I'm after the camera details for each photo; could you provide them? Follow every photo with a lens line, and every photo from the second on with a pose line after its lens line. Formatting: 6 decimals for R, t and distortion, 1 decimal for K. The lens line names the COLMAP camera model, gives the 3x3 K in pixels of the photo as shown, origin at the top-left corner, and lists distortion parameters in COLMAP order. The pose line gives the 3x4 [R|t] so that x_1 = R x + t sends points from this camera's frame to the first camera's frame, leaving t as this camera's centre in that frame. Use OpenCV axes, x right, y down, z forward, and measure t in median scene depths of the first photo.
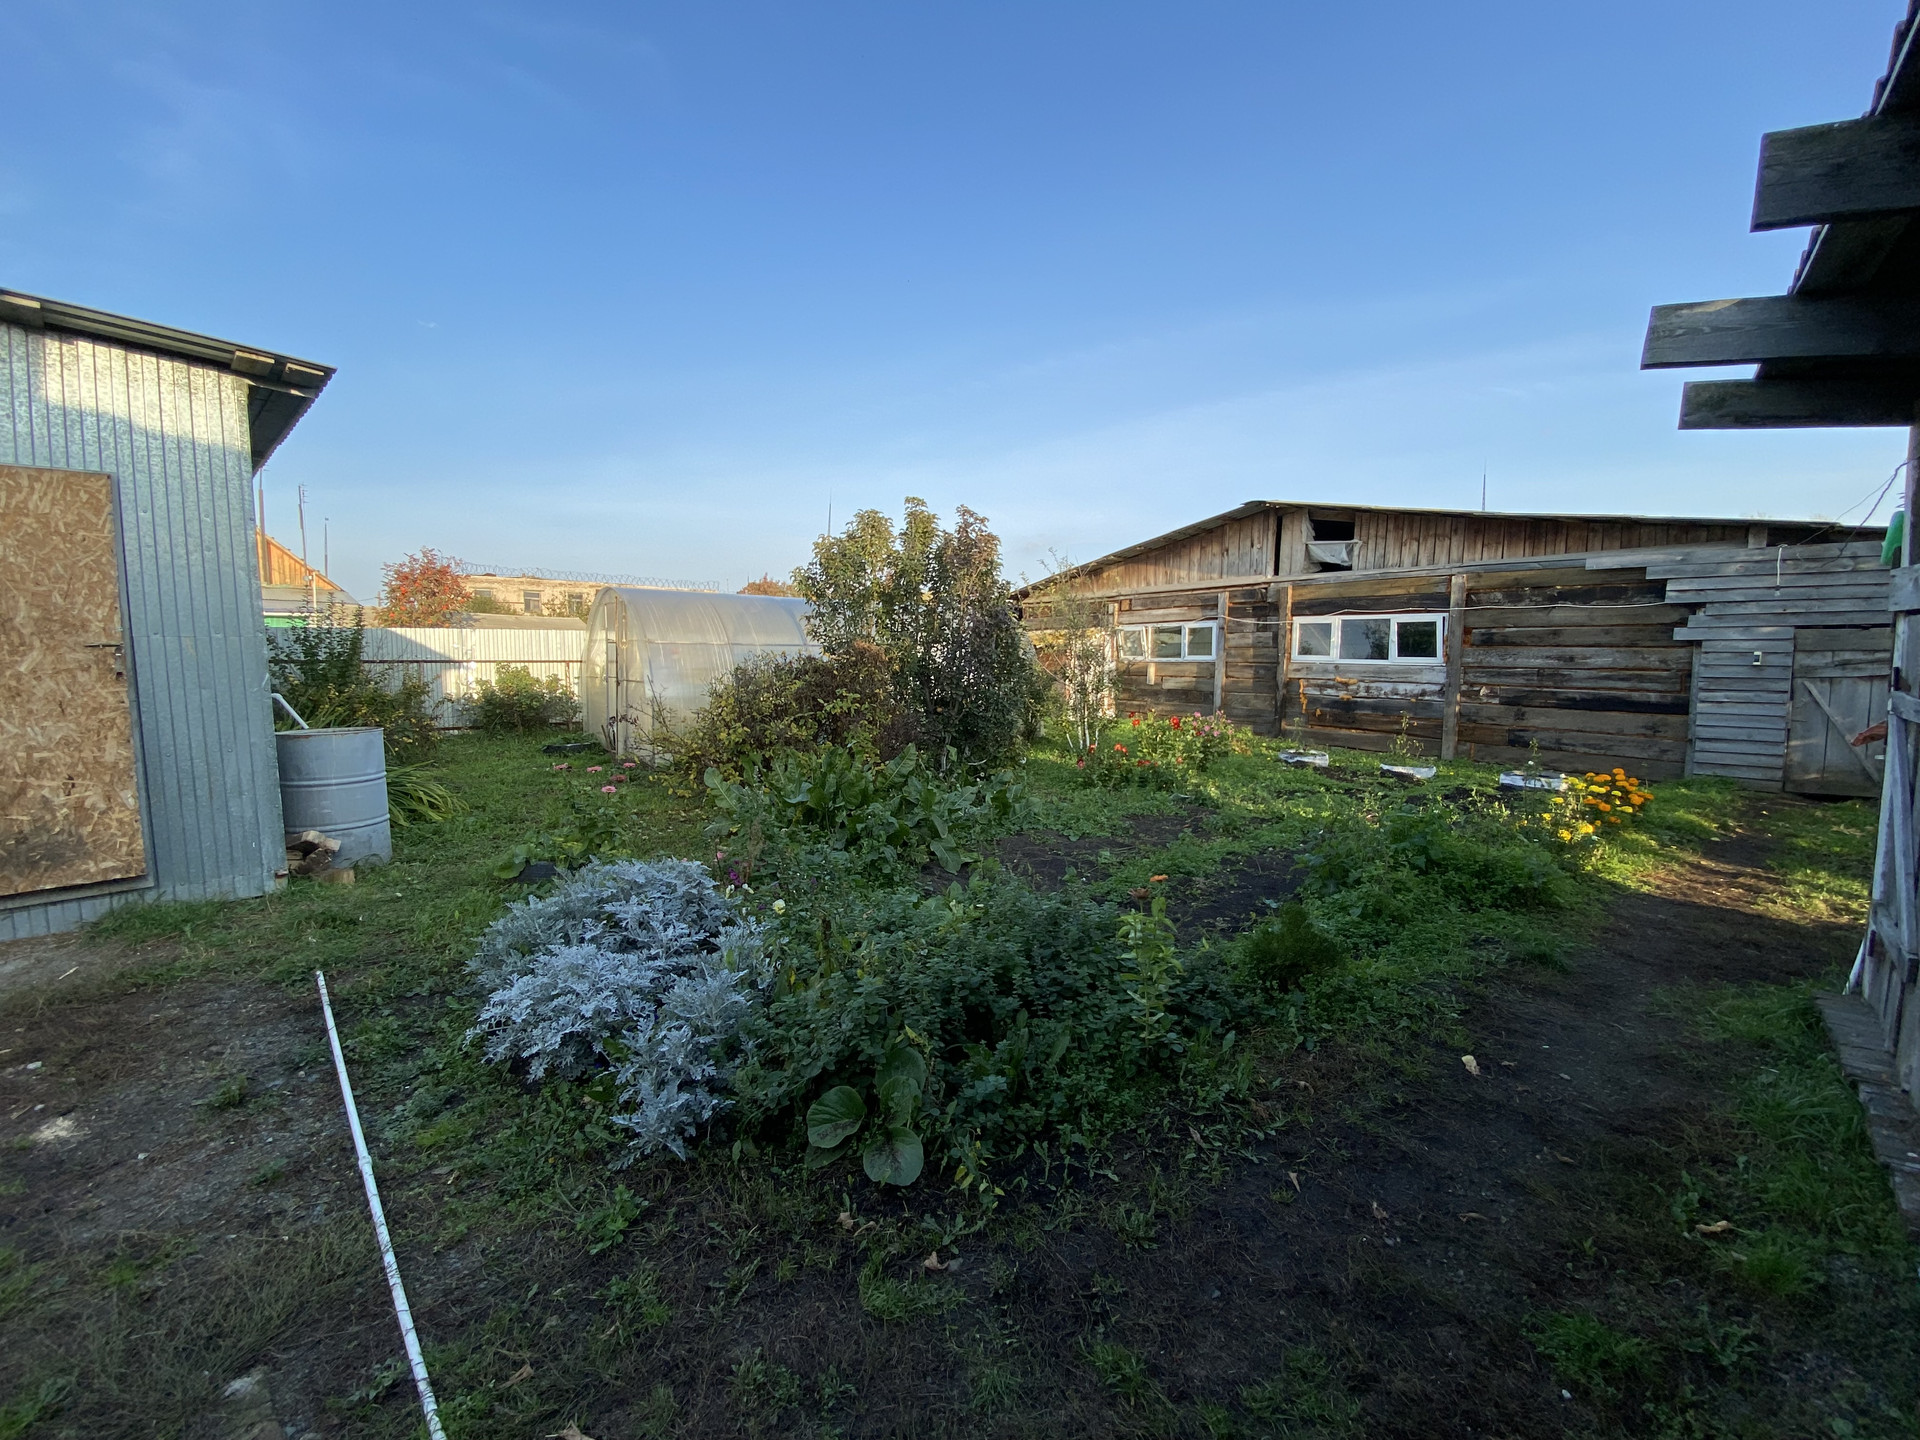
lens RADIAL K [[779.4, 0, 959.3], [0, 779.4, 717.7], [0, 0, 1]] dist [0.020352, -0.020461]
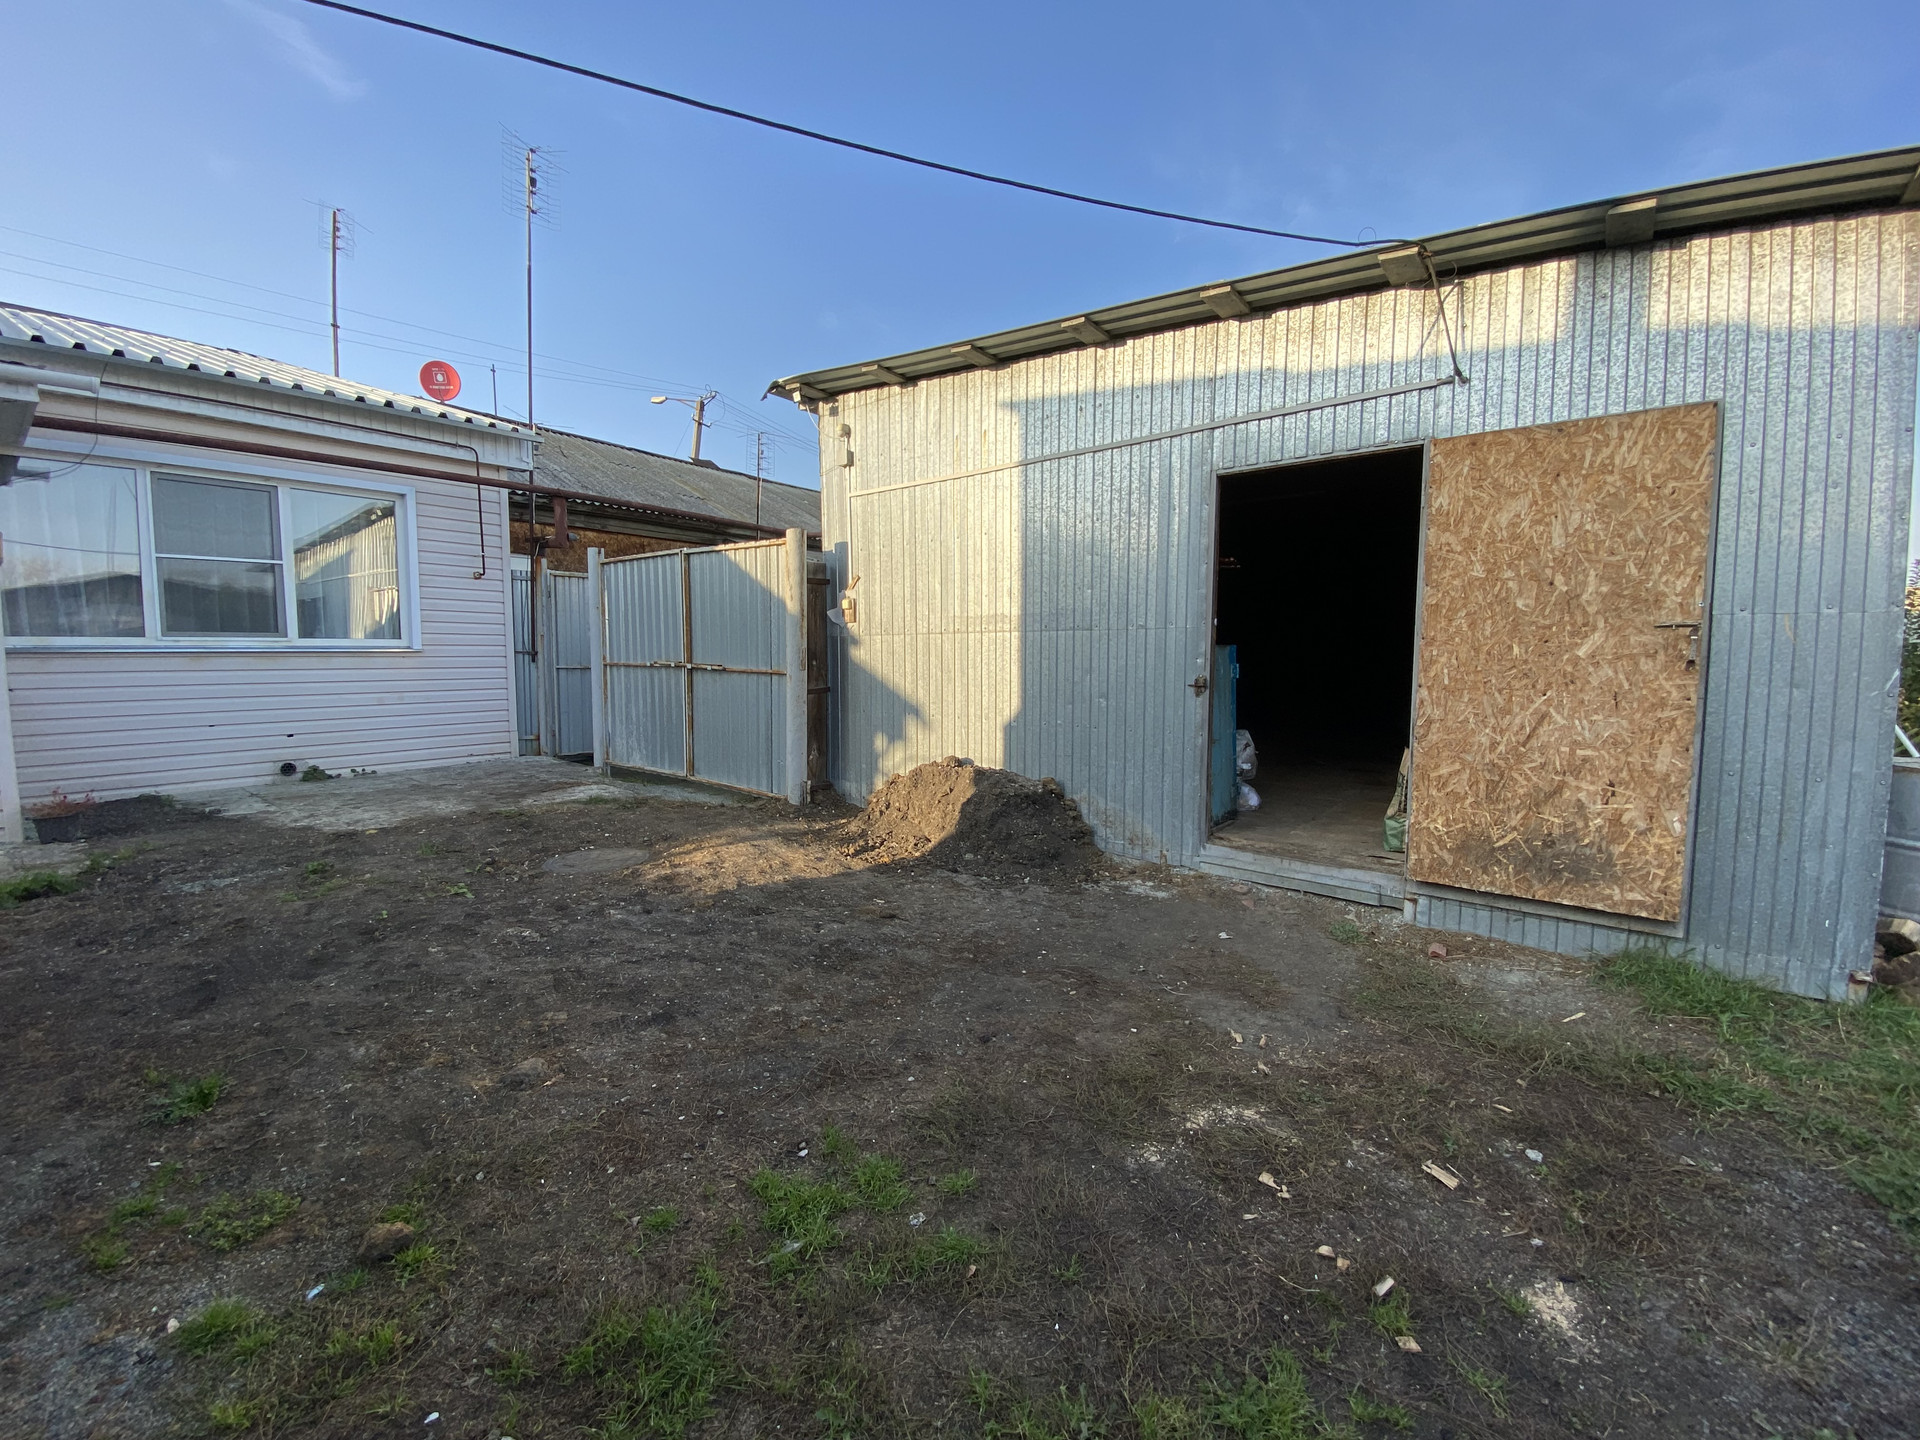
lens RADIAL K [[779.4, 0, 959.3], [0, 779.4, 717.7], [0, 0, 1]] dist [0.020352, -0.020461]
pose [[0.065240, 0.095016, -0.993336, -0.356384], [-0.087459, 0.992170, 0.089160, -0.007476], [0.994030, 0.081059, 0.073039, 0.225595]]
